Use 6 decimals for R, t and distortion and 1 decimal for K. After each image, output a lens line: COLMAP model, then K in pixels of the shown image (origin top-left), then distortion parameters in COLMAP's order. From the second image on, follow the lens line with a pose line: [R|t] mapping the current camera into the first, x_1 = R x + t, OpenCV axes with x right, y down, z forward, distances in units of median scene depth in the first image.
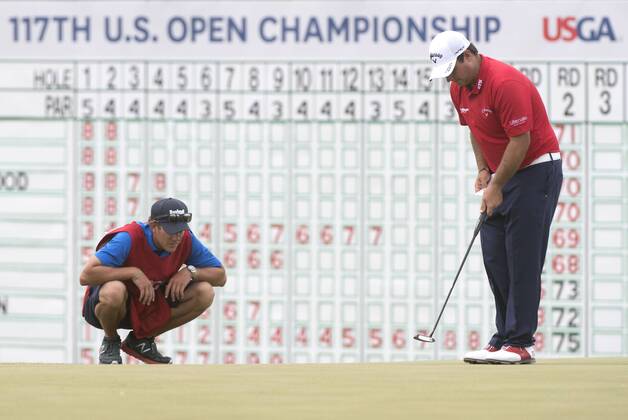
lens RADIAL K [[296.3, 0, 315.7], [0, 296.3, 211.2], [0, 0, 1]] dist [-0.008567, 0.000450]
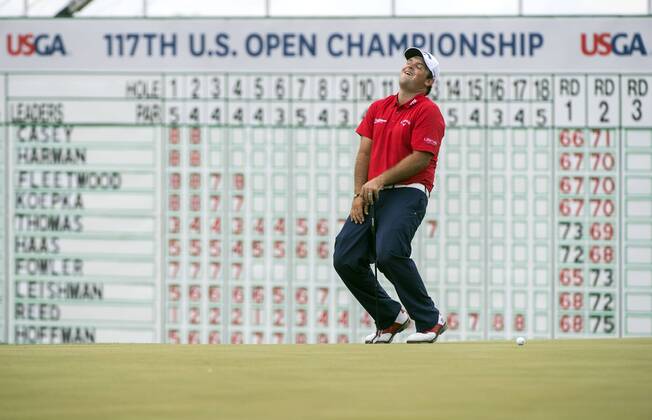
lens RADIAL K [[262.9, 0, 326.1], [0, 262.9, 206.8], [0, 0, 1]] dist [-0.006805, -0.000405]
pose [[0.999994, -0.001041, -0.003388, -0.194077], [0.001042, 0.999999, 0.000305, -0.002566], [0.003388, -0.000309, 0.999994, 0.005784]]
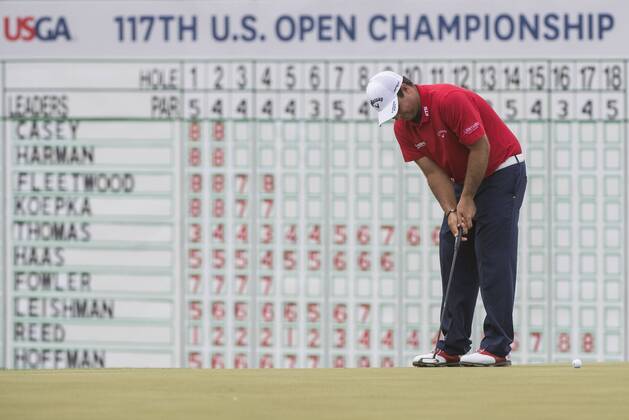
lens RADIAL K [[296.8, 0, 312.7], [0, 296.8, 211.1], [0, 0, 1]] dist [-0.008567, 0.000450]
pose [[0.999972, -0.004296, -0.006201, -0.374663], [0.004297, 0.999991, 0.000255, -0.005819], [0.006200, -0.000281, 0.999981, 0.013159]]
